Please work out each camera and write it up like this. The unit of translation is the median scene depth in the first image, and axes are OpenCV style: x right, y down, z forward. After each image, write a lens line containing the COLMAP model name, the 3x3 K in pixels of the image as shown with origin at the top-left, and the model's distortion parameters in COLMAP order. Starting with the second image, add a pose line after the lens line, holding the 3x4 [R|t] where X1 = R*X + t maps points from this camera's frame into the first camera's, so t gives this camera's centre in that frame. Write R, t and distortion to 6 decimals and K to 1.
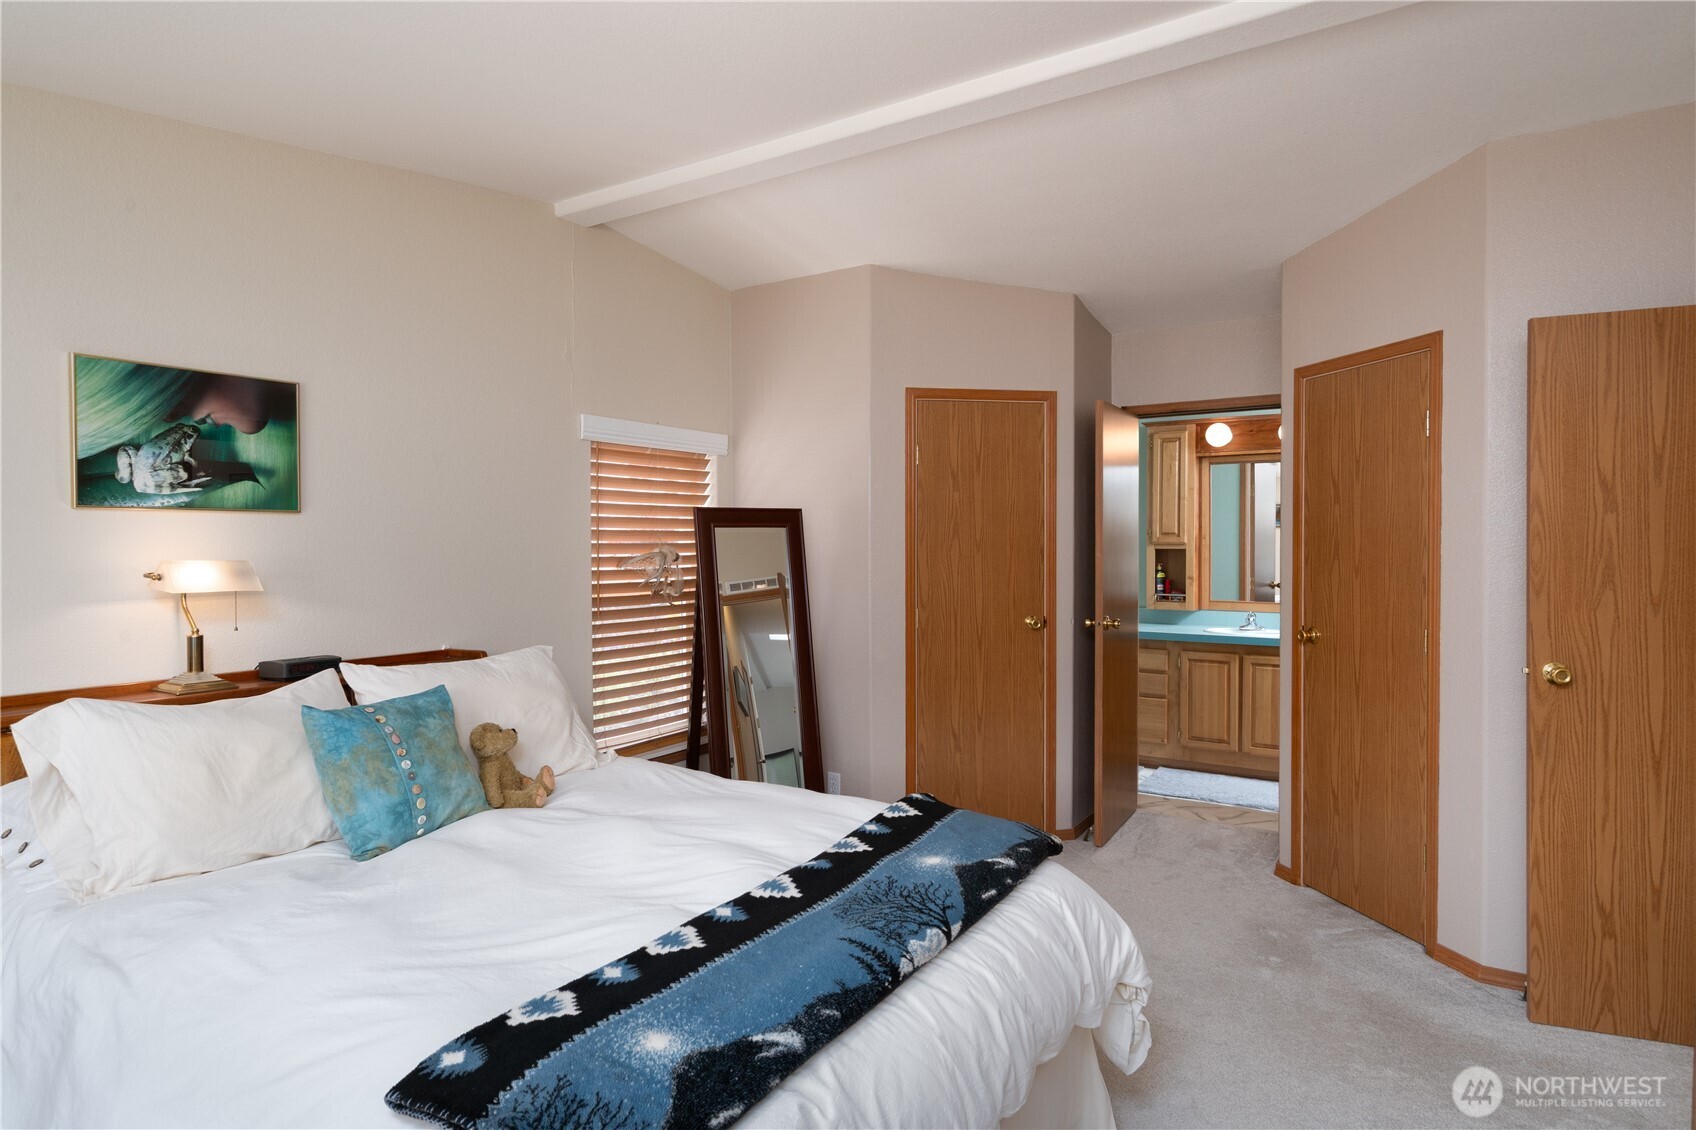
lens RADIAL K [[942.4, 0, 845.1], [0, 942.4, 563.4], [0, 0, 1]] dist [0.000336, 0.000382]
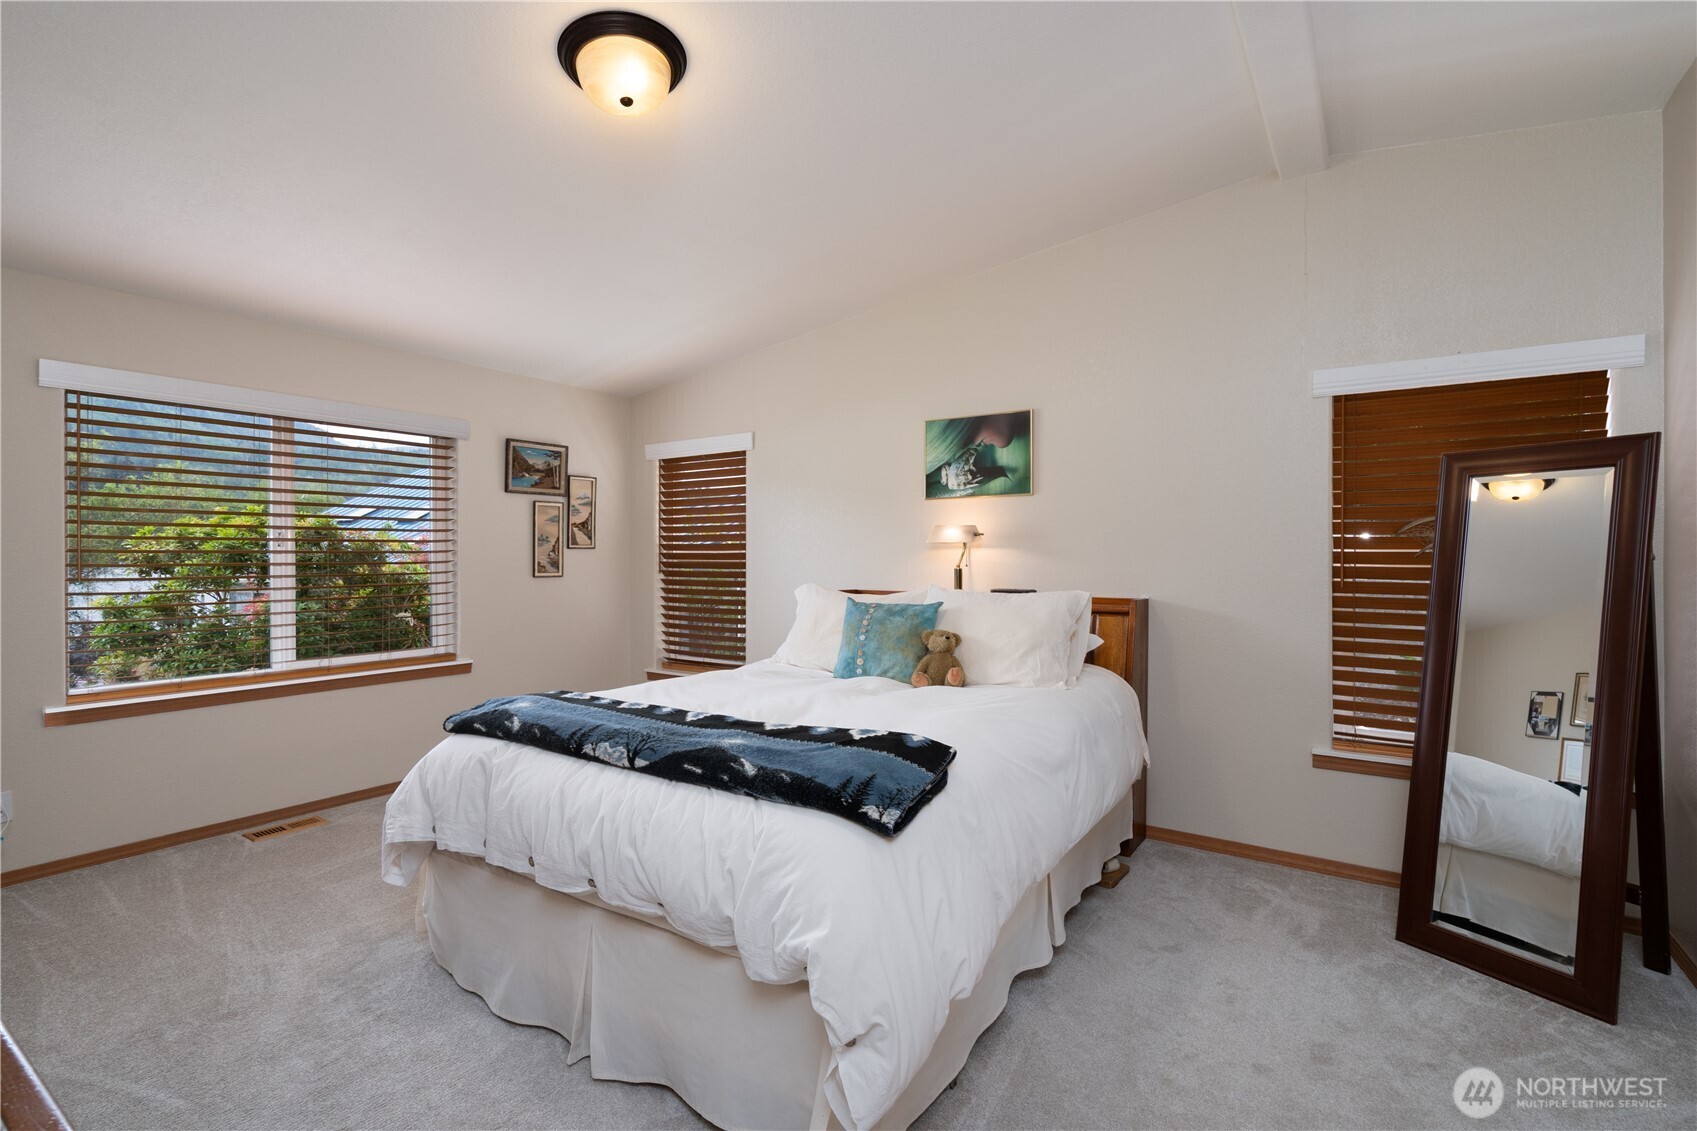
lens RADIAL K [[779.0, 0, 846.8], [0, 779.0, 558.3], [0, 0, 1]] dist [-0.002192, -0.000199]
pose [[-0.014749, 0.009101, -0.999850, 0.757010], [-0.021254, 0.999730, 0.009413, 0.048139], [0.999665, 0.021389, -0.014552, 0.806278]]
